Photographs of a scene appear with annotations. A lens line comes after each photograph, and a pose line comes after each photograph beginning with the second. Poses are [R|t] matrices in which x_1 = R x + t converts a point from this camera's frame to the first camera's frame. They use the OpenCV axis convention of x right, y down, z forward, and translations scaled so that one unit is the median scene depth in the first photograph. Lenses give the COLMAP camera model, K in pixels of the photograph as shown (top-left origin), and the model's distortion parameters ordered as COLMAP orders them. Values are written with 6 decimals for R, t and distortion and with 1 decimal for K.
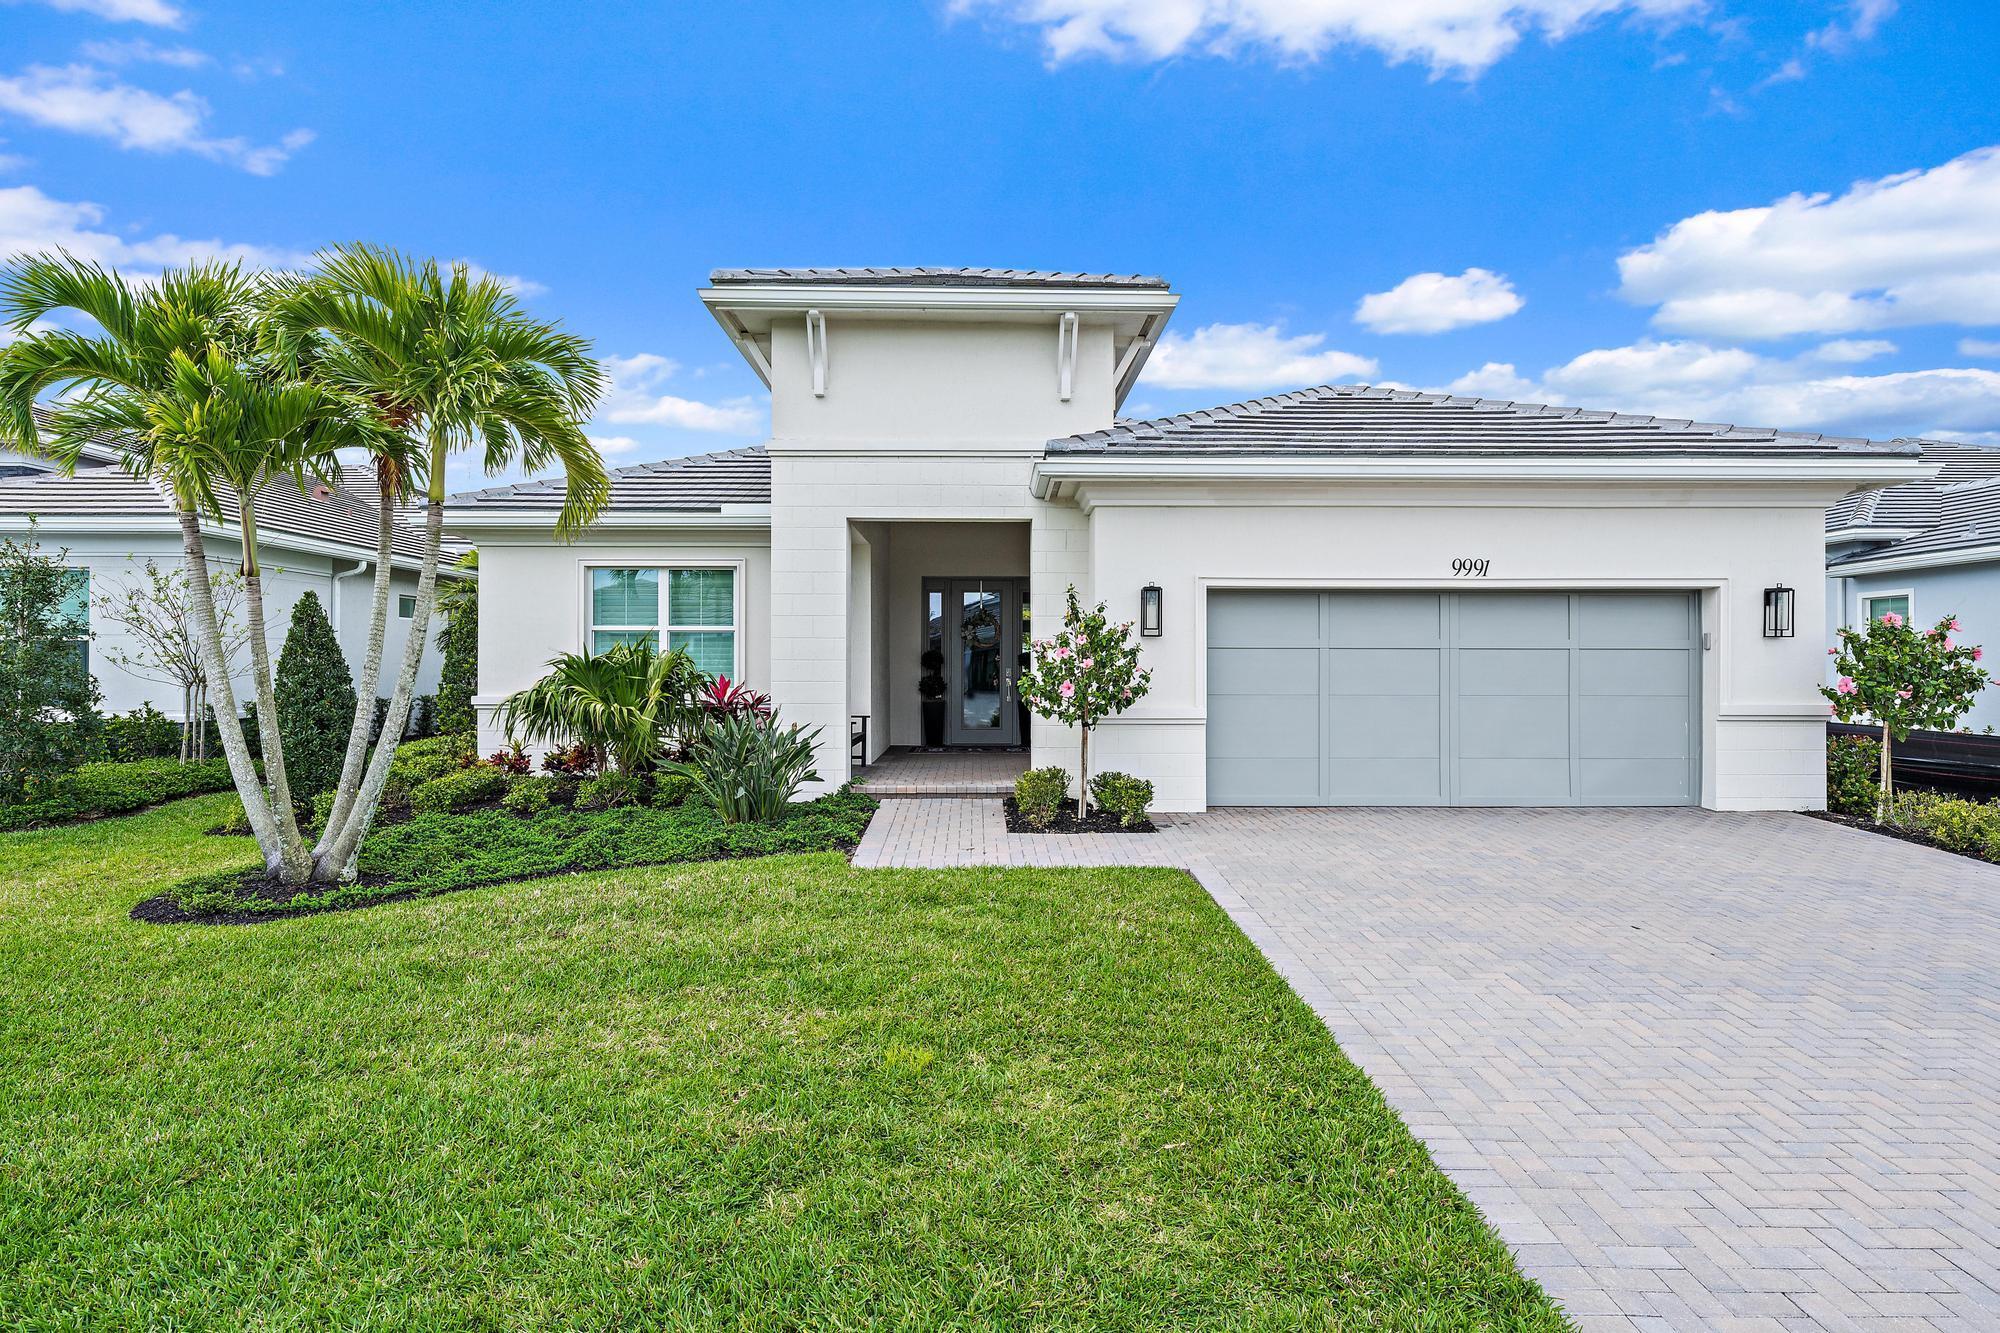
lens RADIAL K [[1016.0, 0, 999.5], [0, 1016.0, 666.0], [0, 0, 1]] dist [0.007096, 0.001094]
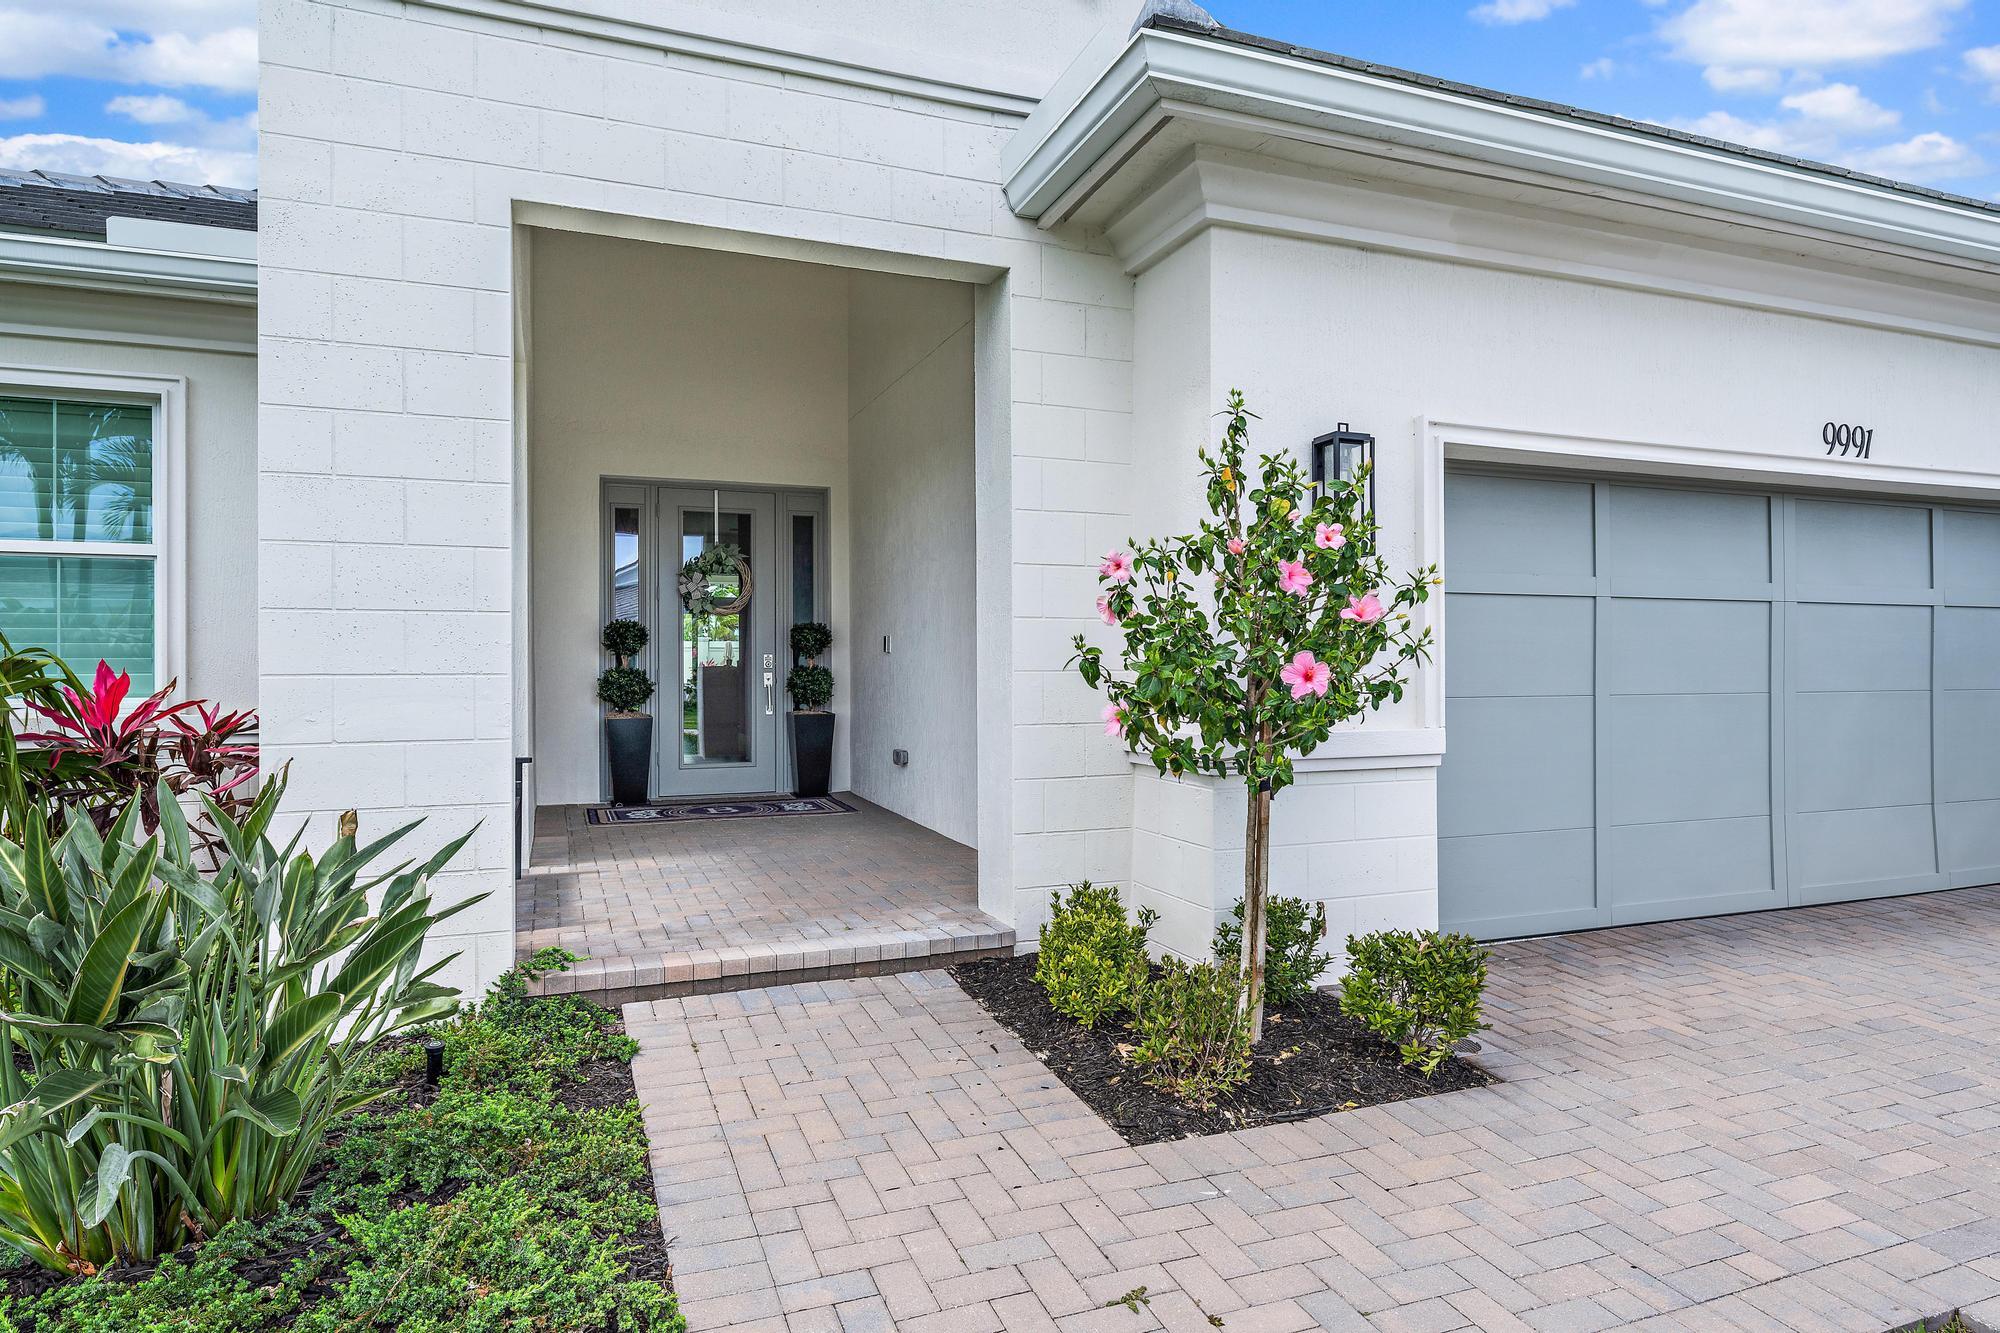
lens RADIAL K [[1135.1, 0, 1000.4], [0, 1135.1, 662.6], [0, 0, 1]] dist [0.016026, -0.000091]
pose [[0.939752, -0.003267, 0.341842, -0.126808], [0.004129, 0.999990, -0.001793, 0.012875], [-0.341832, 0.003096, 0.939756, 0.577179]]
